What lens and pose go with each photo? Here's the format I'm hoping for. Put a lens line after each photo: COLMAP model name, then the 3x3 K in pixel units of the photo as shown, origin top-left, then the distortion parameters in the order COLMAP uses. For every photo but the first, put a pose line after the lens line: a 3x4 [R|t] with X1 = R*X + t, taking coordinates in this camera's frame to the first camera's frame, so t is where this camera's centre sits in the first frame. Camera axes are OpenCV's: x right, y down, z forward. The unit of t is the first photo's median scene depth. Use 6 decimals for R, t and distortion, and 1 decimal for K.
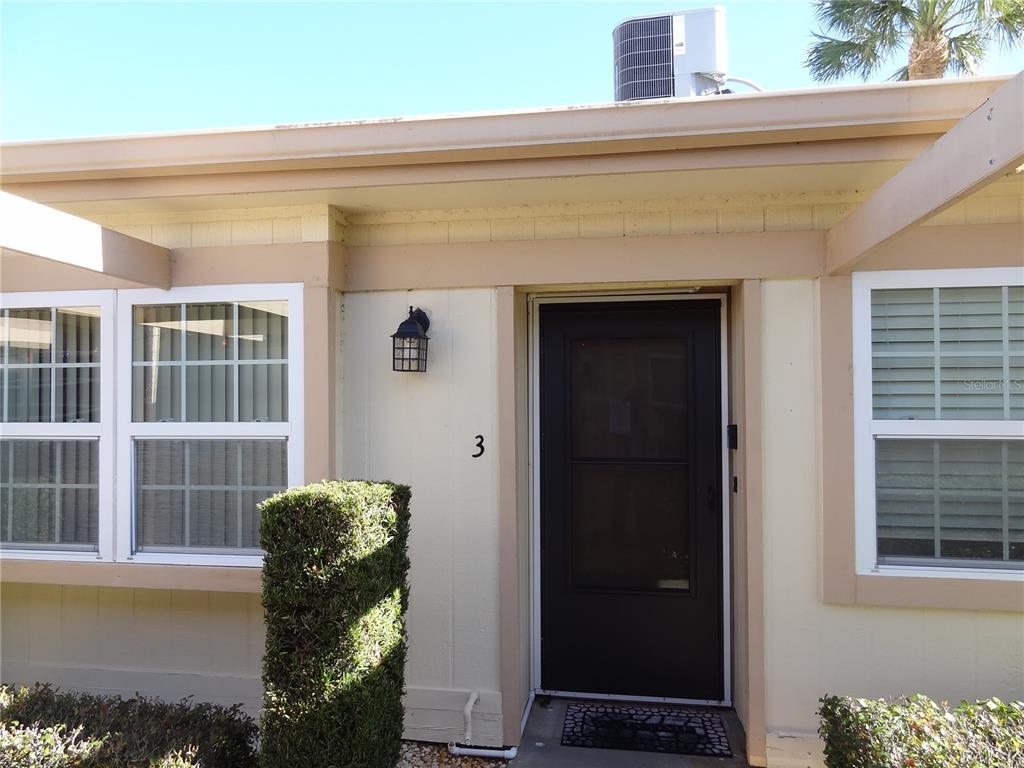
lens RADIAL K [[776.2, 0, 512.0], [0, 776.2, 384.0], [0, 0, 1]] dist [0.062763, 0.001158]
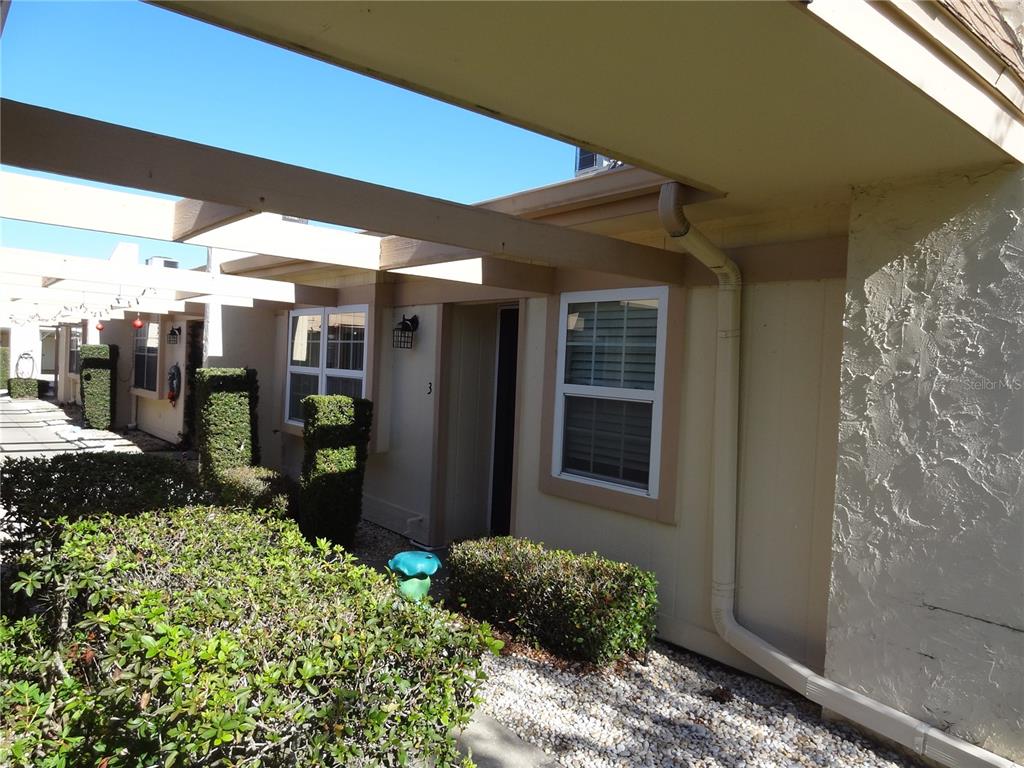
lens RADIAL K [[719.8, 0, 512.0], [0, 719.8, 384.0], [0, 0, 1]] dist [0.003827, 0.006158]
pose [[0.736024, 0.056515, -0.674592, 1.377389], [-0.038217, 0.998389, 0.041943, -0.012324], [0.675875, -0.005090, 0.736998, -0.167527]]
